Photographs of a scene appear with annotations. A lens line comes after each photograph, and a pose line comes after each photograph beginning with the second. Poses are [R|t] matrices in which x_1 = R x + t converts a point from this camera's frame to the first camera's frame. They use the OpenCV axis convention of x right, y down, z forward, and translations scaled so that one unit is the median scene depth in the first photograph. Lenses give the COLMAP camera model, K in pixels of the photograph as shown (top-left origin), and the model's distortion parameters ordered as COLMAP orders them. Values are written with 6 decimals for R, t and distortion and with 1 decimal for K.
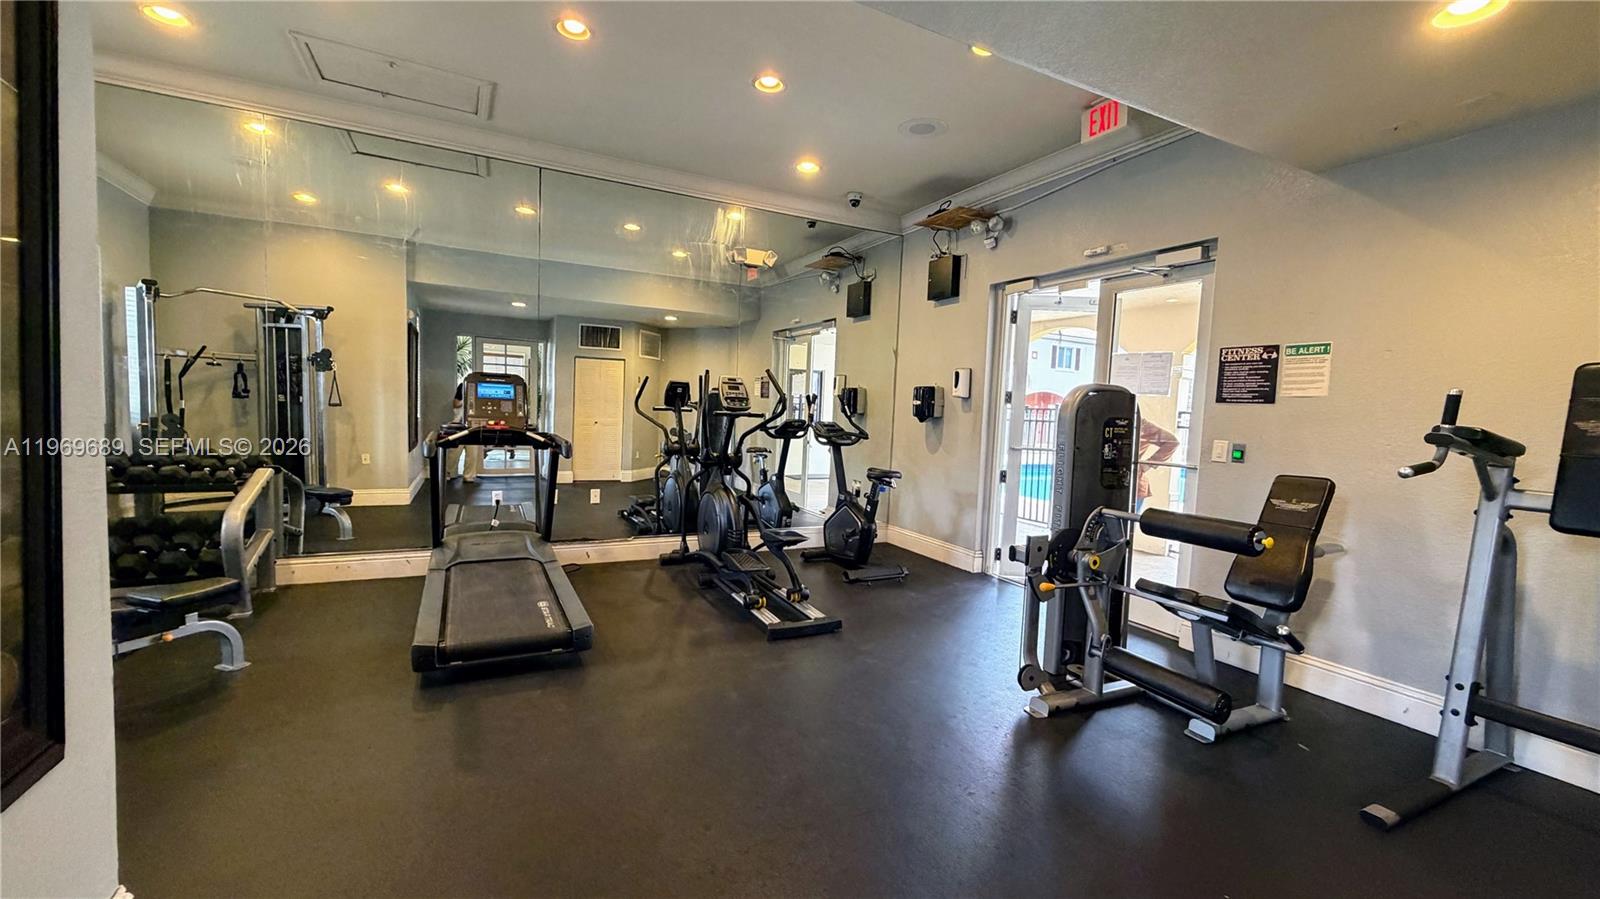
lens RADIAL K [[633.9, 0, 793.9], [0, 633.9, 448.5], [0, 0, 1]] dist [-0.005618, -0.000131]
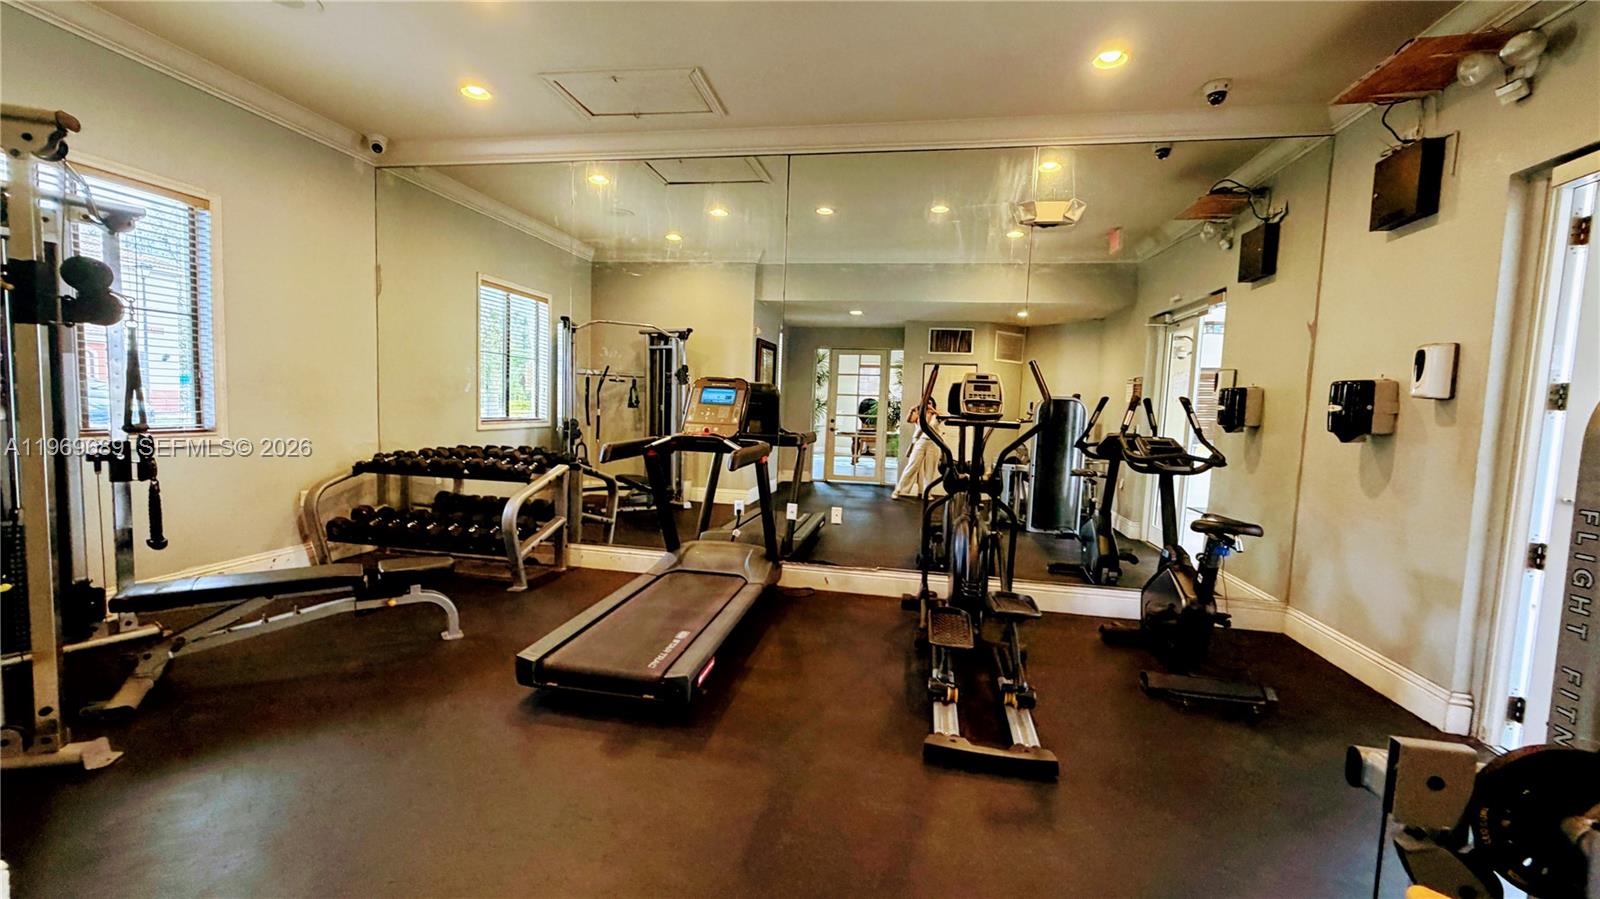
lens RADIAL K [[633.9, 0, 799.1], [0, 633.9, 451.2], [0, 0, 1]] dist [-0.005618, -0.000131]
pose [[0.793211, 0.036604, -0.607846, 0.161074], [-0.045684, 0.998956, 0.000540, -0.010924], [0.607231, 0.027341, 0.794055, 0.244141]]
